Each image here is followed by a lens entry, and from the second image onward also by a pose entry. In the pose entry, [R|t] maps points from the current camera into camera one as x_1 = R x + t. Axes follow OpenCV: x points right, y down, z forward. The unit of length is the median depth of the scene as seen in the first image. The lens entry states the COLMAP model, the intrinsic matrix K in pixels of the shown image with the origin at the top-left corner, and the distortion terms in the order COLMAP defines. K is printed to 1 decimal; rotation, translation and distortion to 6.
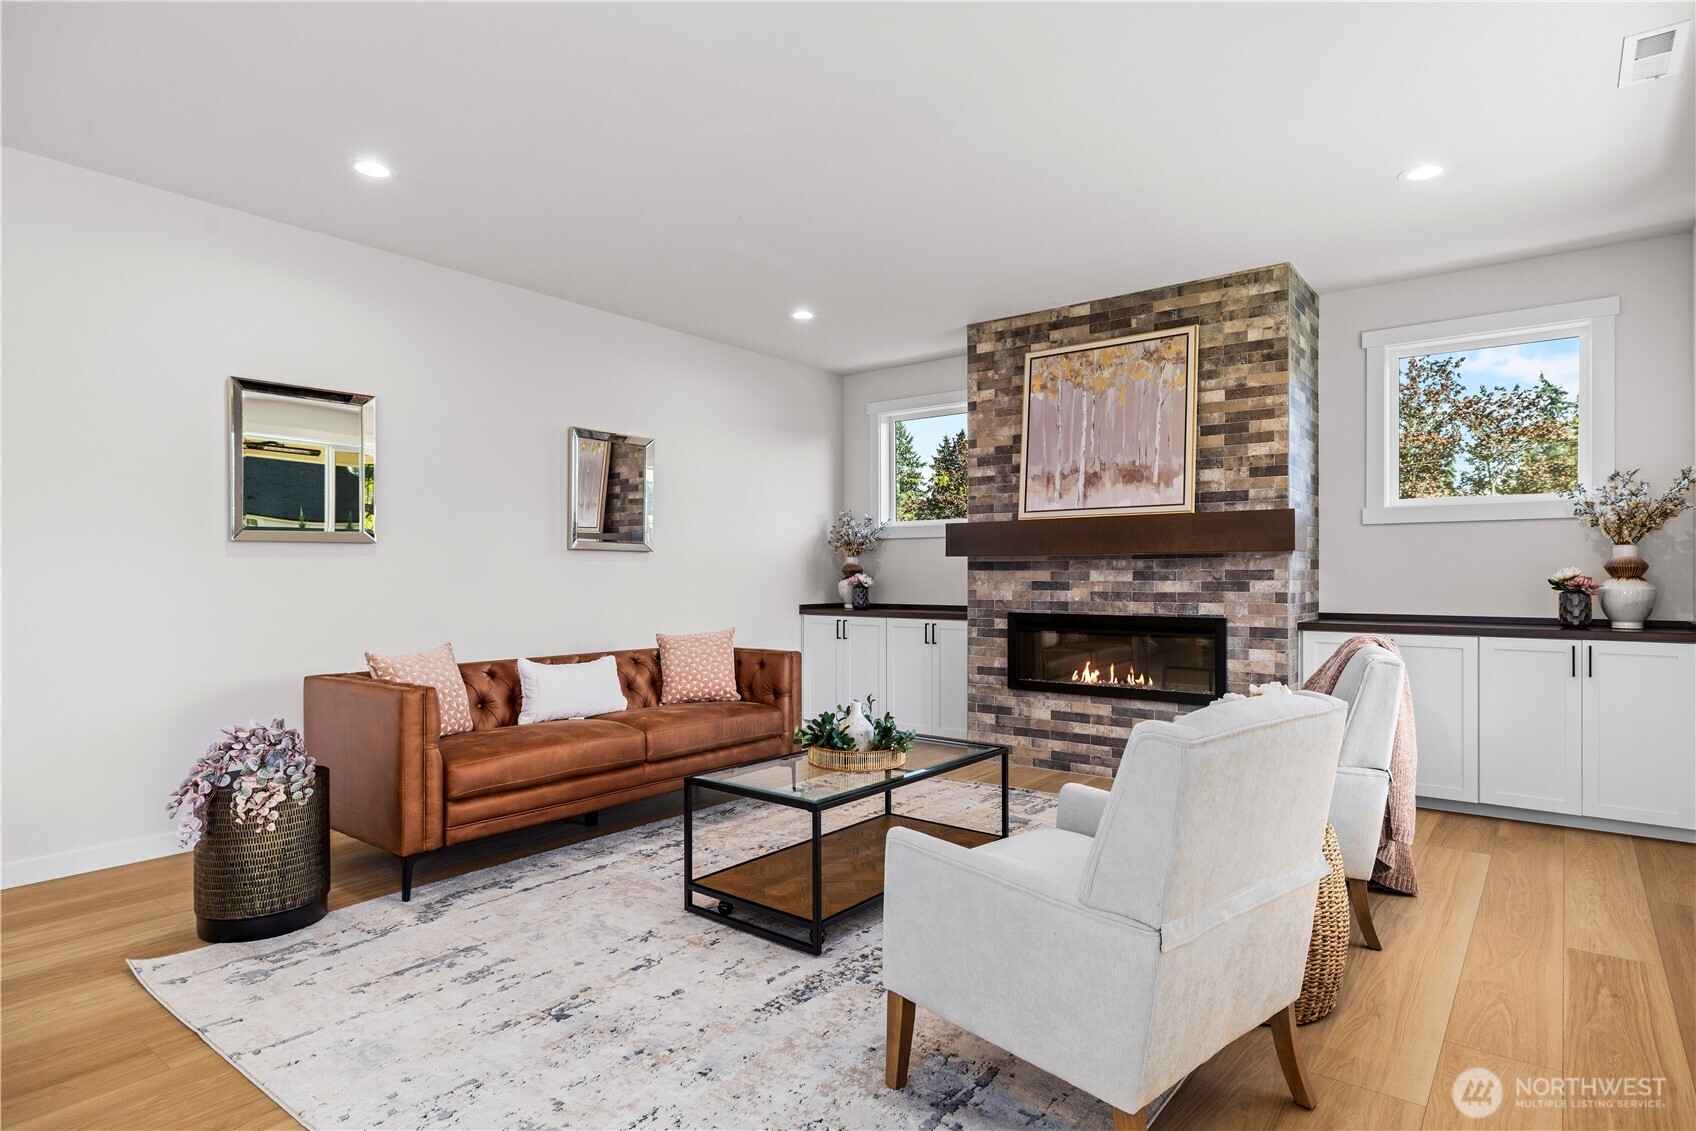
lens RADIAL K [[917.3, 0, 851.7], [0, 917.3, 568.9], [0, 0, 1]] dist [-0.001074, 0.000944]
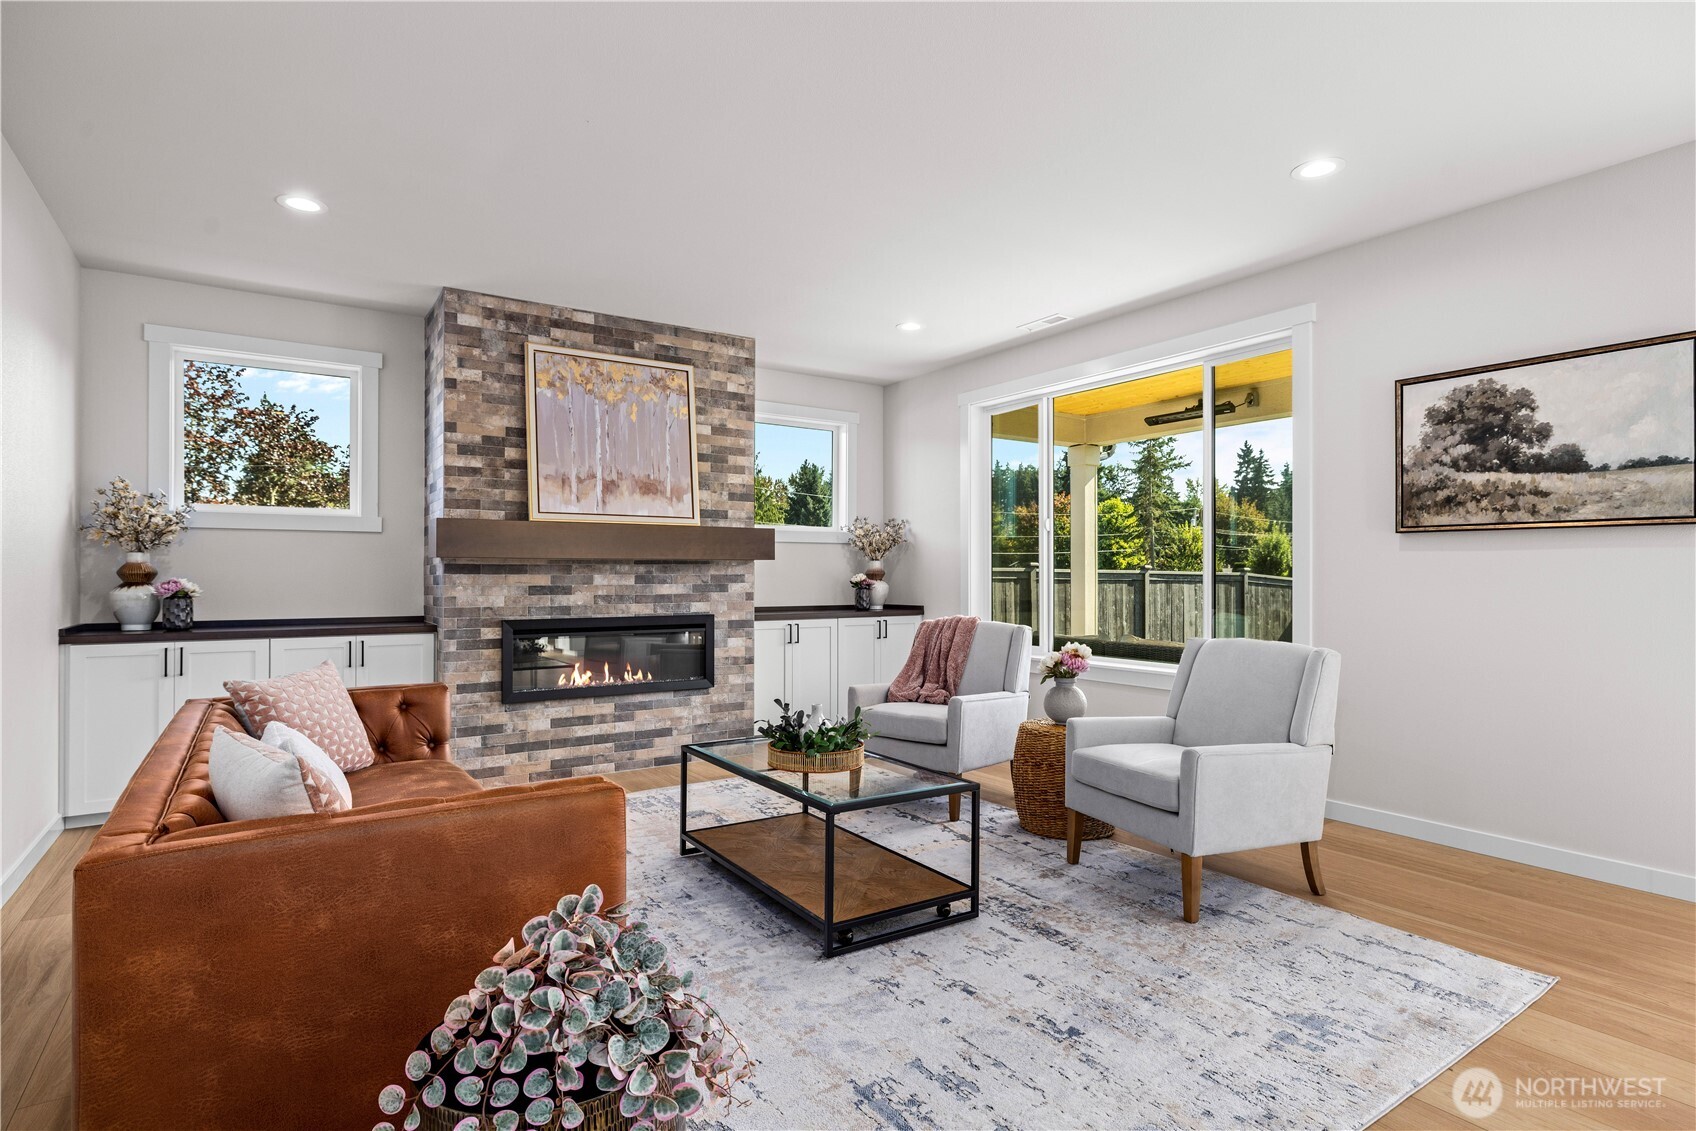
lens RADIAL K [[875.8, 0, 851.2], [0, 875.8, 567.3], [0, 0, 1]] dist [0.001504, -0.000009]
pose [[0.311731, 0.010569, 0.950111, -0.608584], [-0.004334, 0.999944, -0.009701, 0.001942], [-0.950160, -0.001094, 0.311760, 0.444032]]
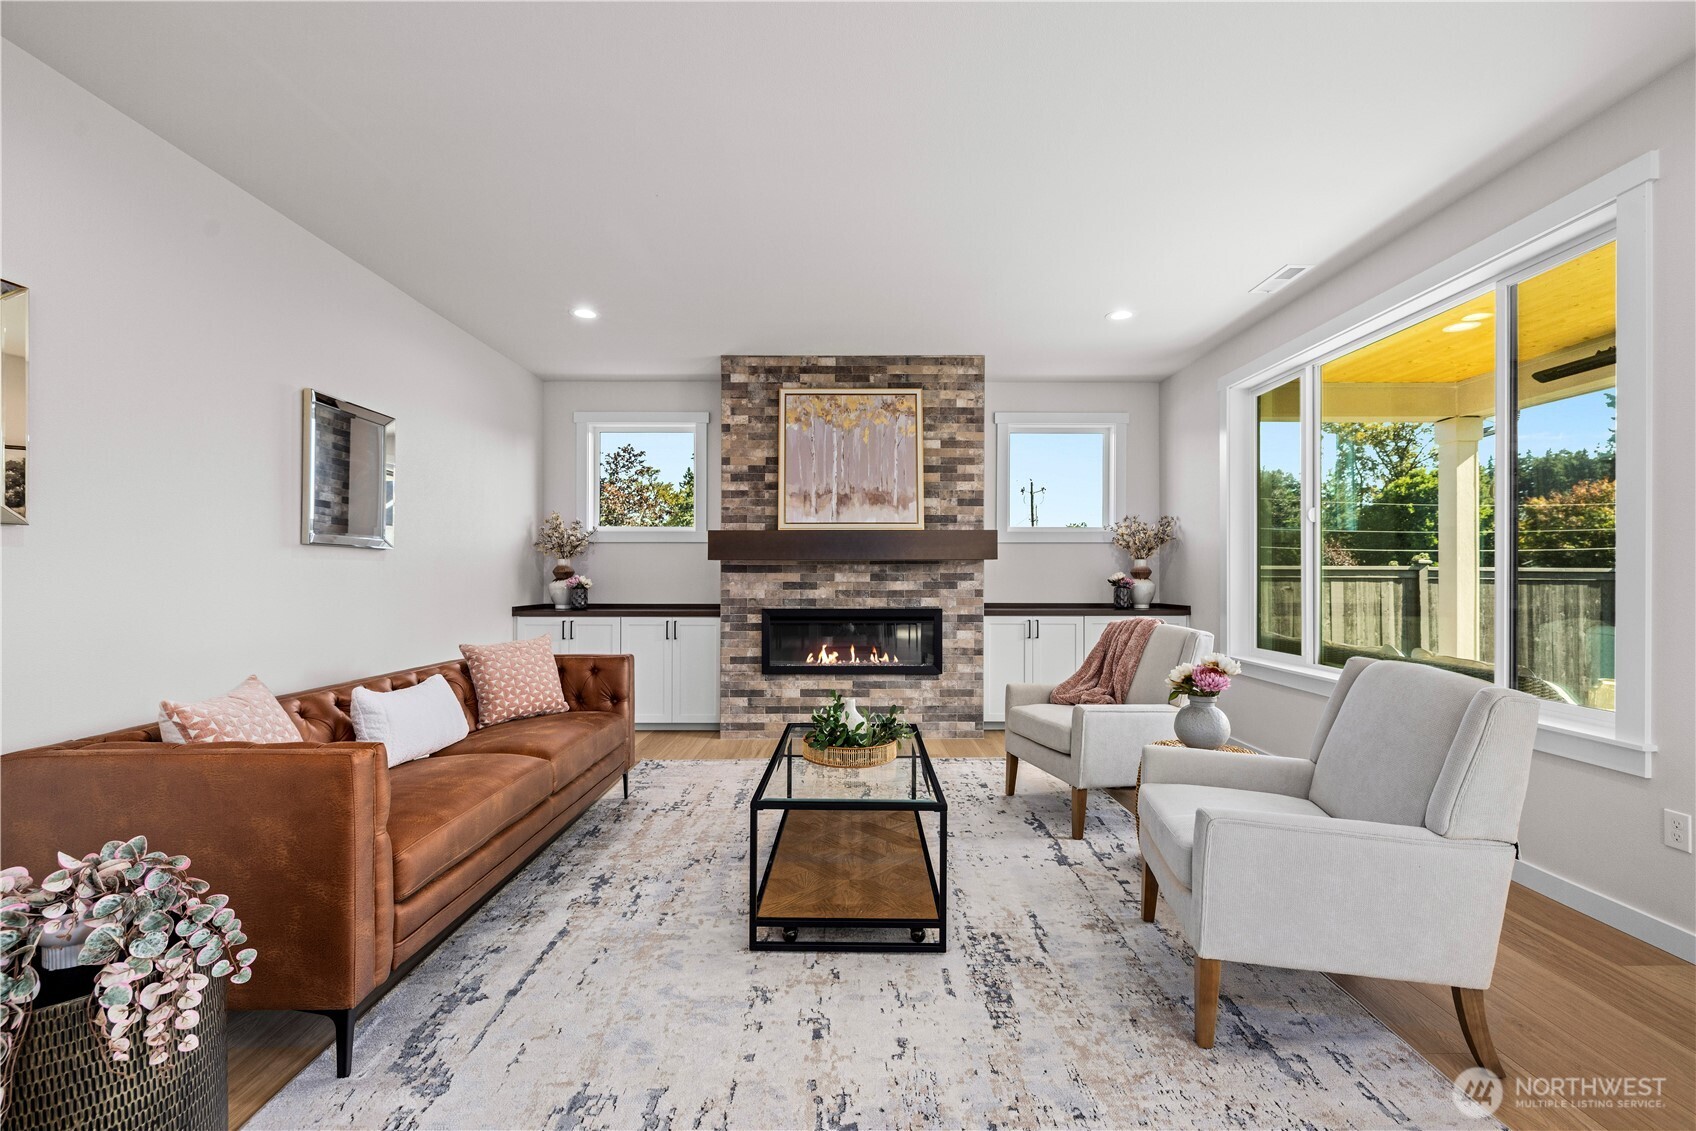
lens RADIAL K [[711.2, 0, 850.4], [0, 711.2, 573.0], [0, 0, 1]] dist [-0.000202, -0.000275]
pose [[0.786977, 0.003847, 0.616970, -0.331831], [-0.005055, 0.999987, 0.000213, 0.001365], [-0.616962, -0.003287, 0.786986, 0.244073]]
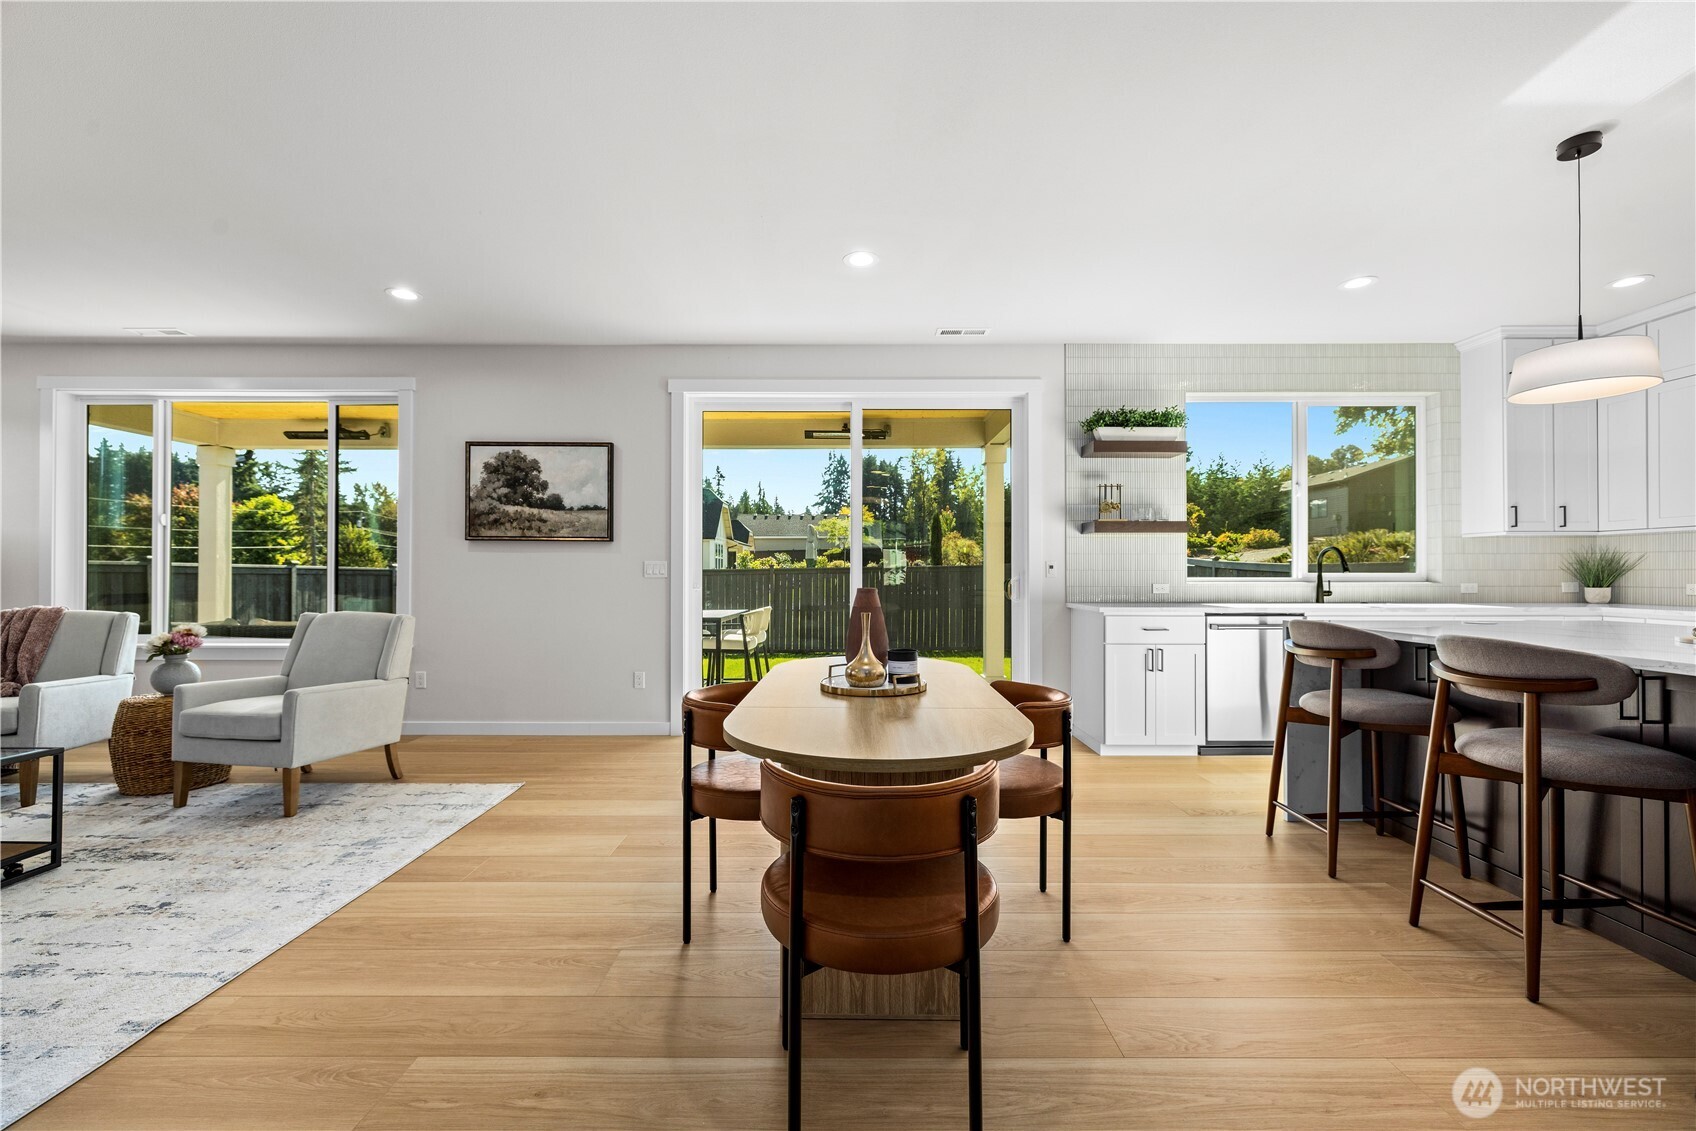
lens RADIAL K [[707.5, 0, 850.8], [0, 707.5, 568.5], [0, 0, 1]] dist [0.002001, -0.000379]
pose [[-0.613541, 0.005824, 0.789641, -0.811542], [-0.003202, 0.999946, -0.009862, 0.008862], [-0.789656, -0.008580, -0.613489, 0.405149]]
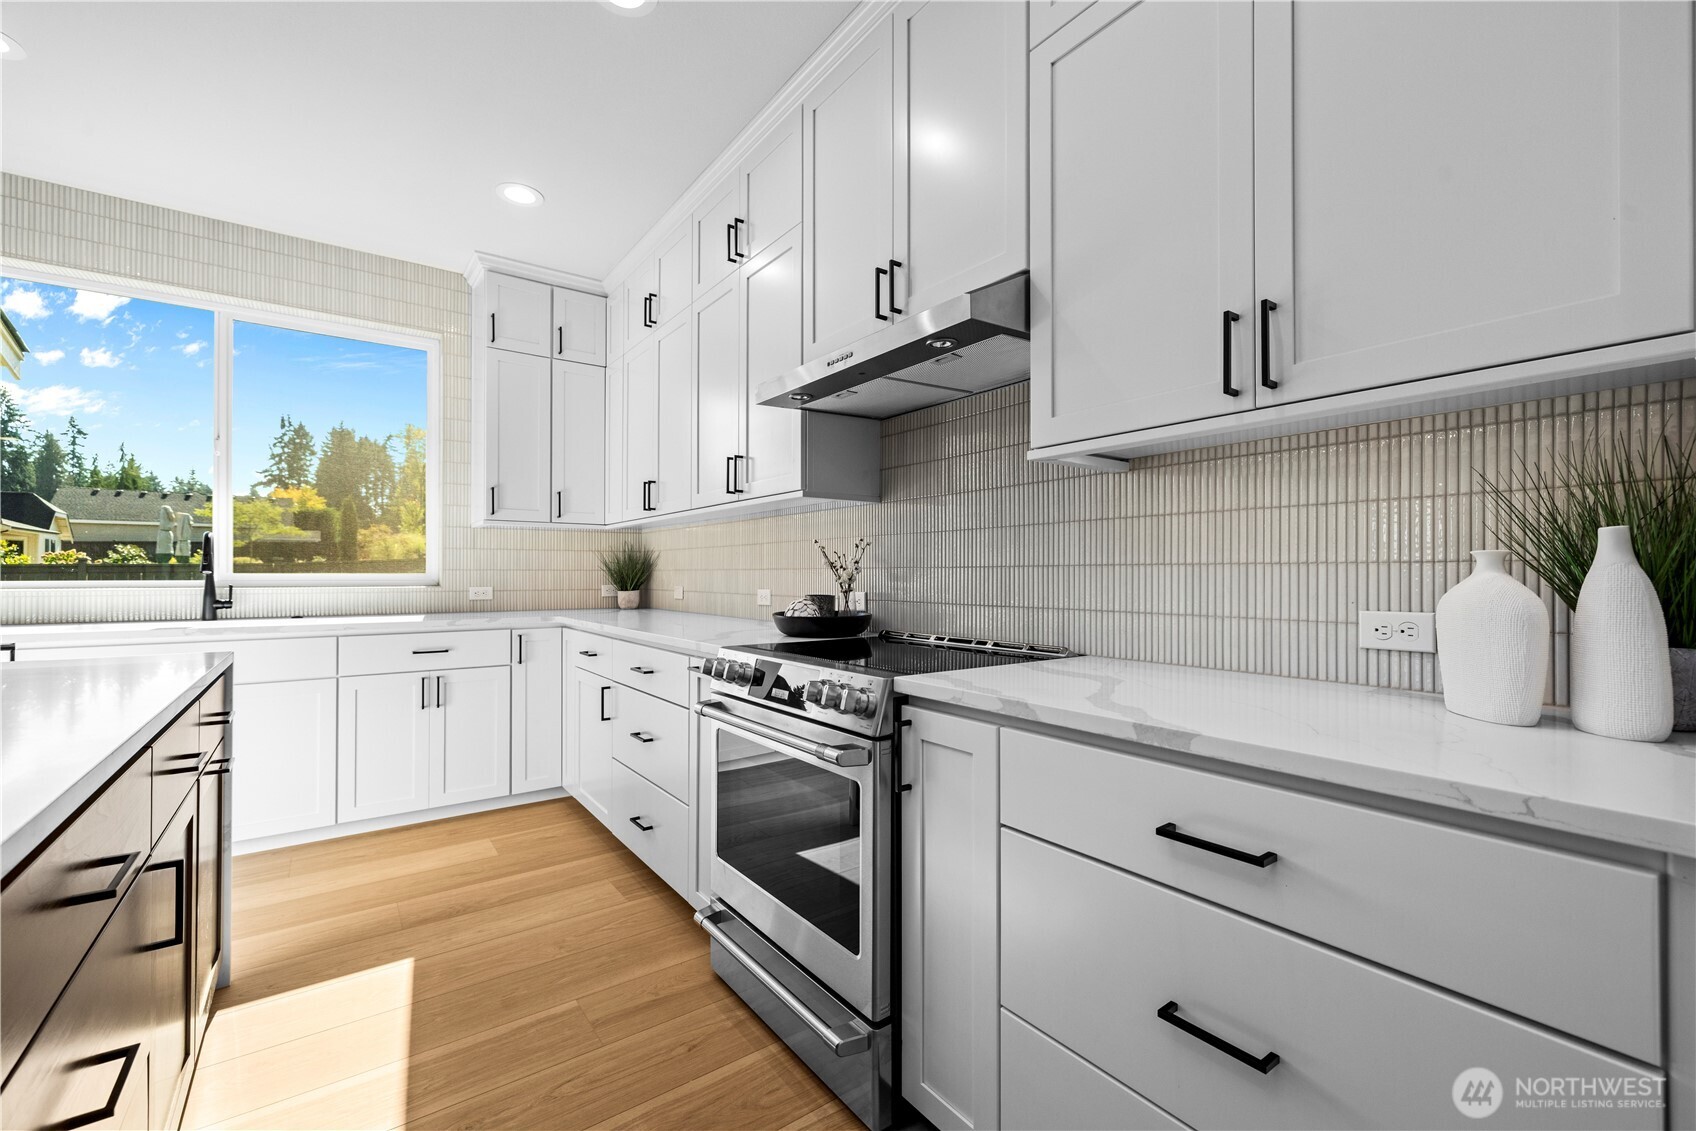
lens RADIAL K [[711.2, 0, 850.4], [0, 711.2, 573.0], [0, 0, 1]] dist [-0.000202, -0.000275]
pose [[-0.960070, -0.000094, 0.279758, -1.157686], [-0.002391, 0.999966, -0.007868, 0.006786], [-0.279748, -0.008223, -0.960038, -0.249630]]
